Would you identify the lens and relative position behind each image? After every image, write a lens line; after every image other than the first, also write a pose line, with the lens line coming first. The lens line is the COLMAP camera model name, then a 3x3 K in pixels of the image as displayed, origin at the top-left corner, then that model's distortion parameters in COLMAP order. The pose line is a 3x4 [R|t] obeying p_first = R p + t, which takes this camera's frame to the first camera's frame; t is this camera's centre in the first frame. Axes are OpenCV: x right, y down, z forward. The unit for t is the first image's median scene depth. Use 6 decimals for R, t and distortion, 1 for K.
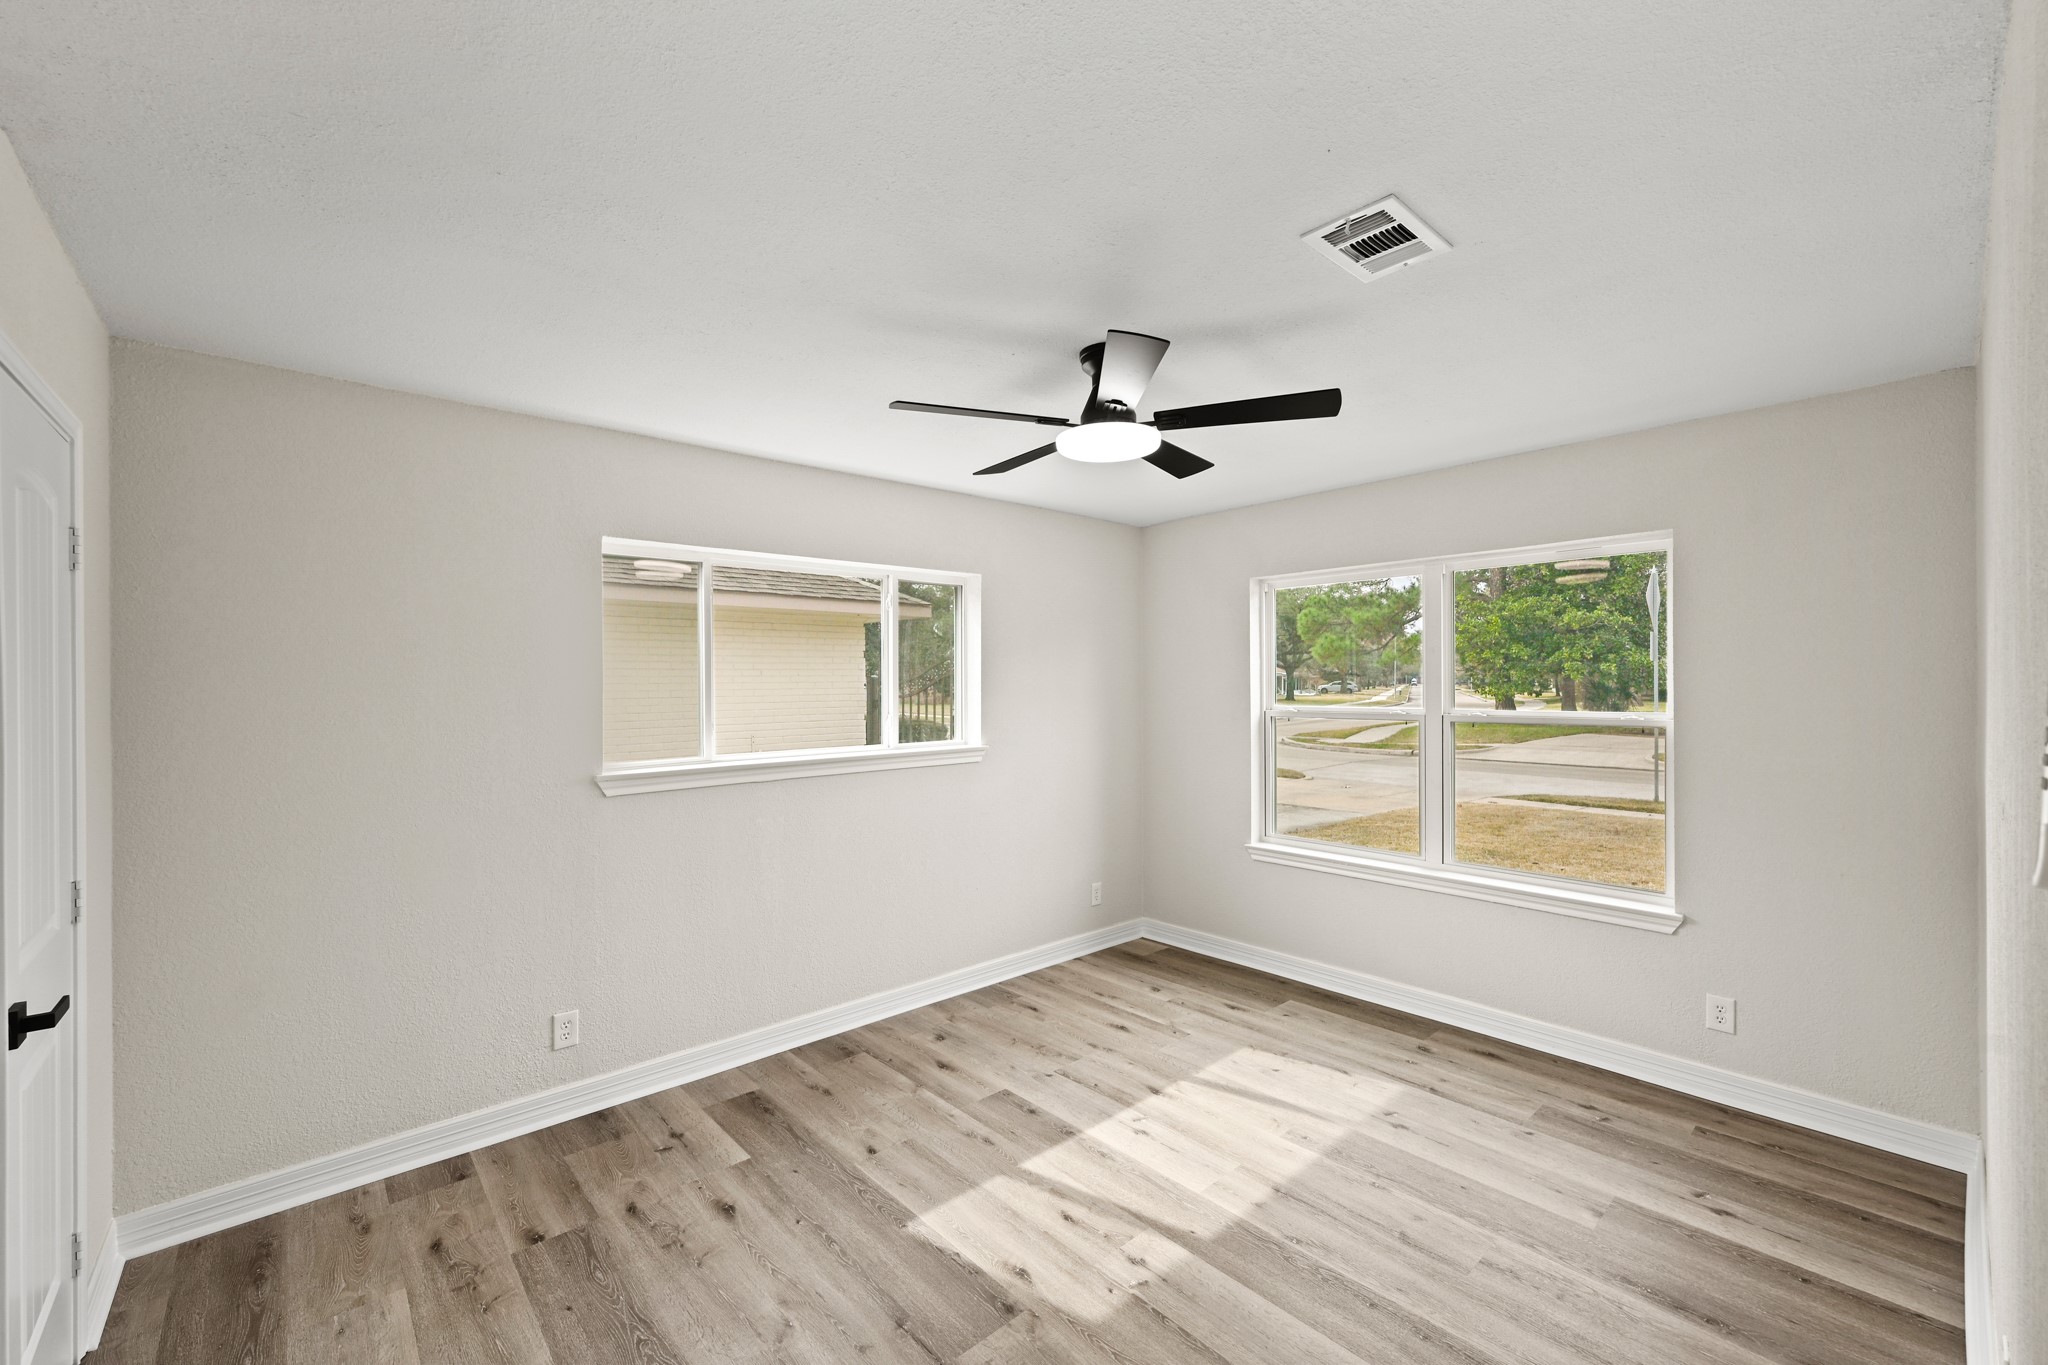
lens RADIAL K [[809.7, 0, 1015.7], [0, 809.7, 678.1], [0, 0, 1]] dist [-0.000832, 0.000132]
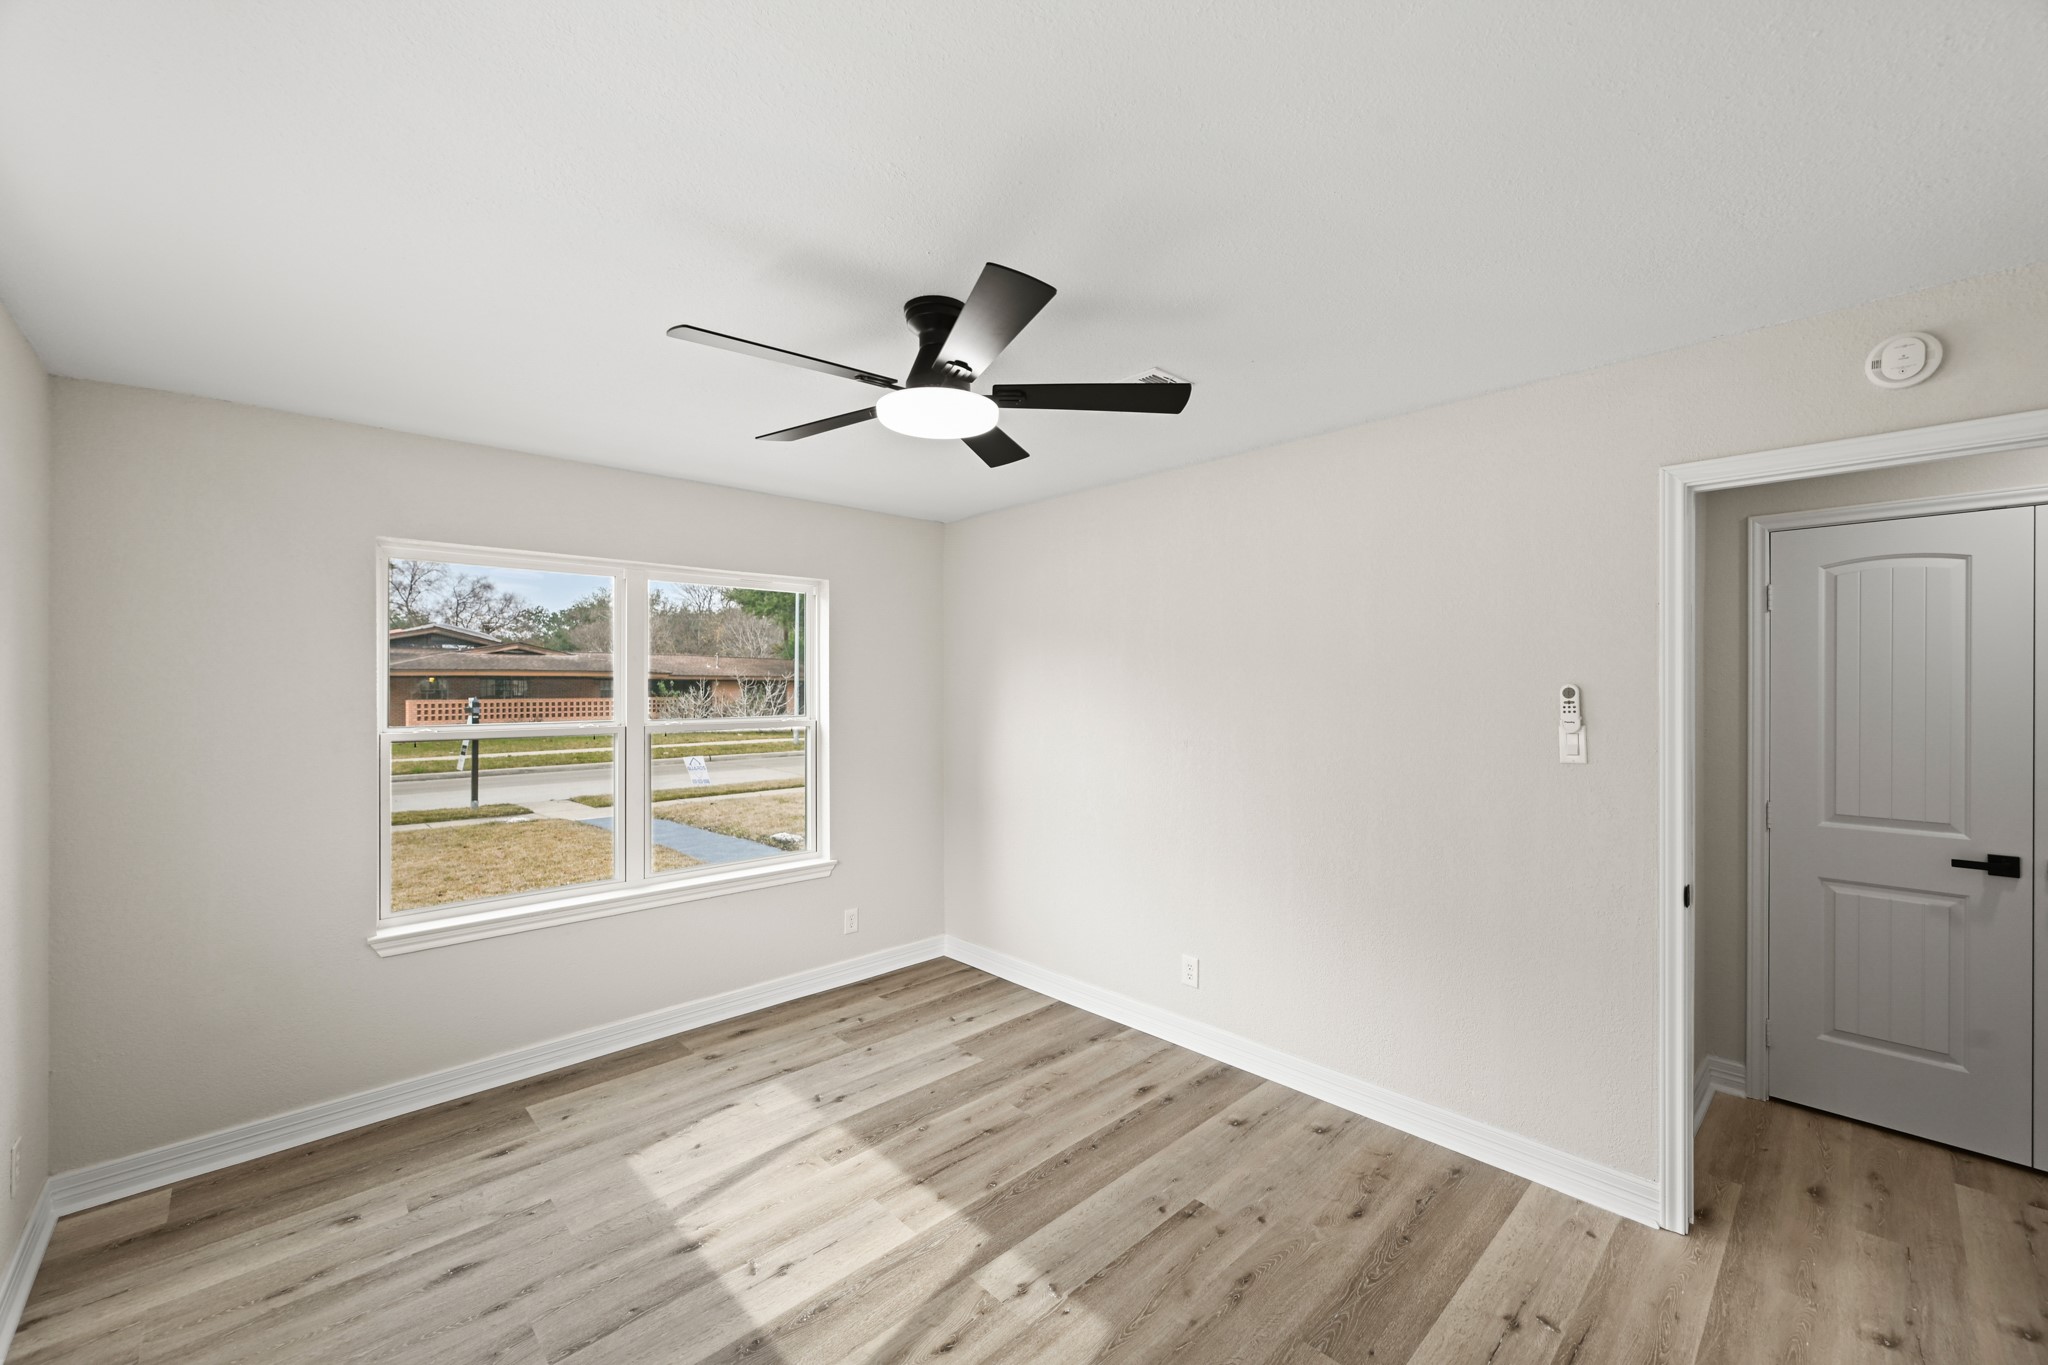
lens RADIAL K [[823.9, 0, 1021.1], [0, 823.9, 692.7], [0, 0, 1]] dist [-0.000329, -0.000100]
pose [[-0.034284, -0.001663, 0.999411, -0.730846], [-0.002686, 0.999995, 0.001572, 0.009995], [-0.999409, -0.002631, -0.034289, 0.918600]]
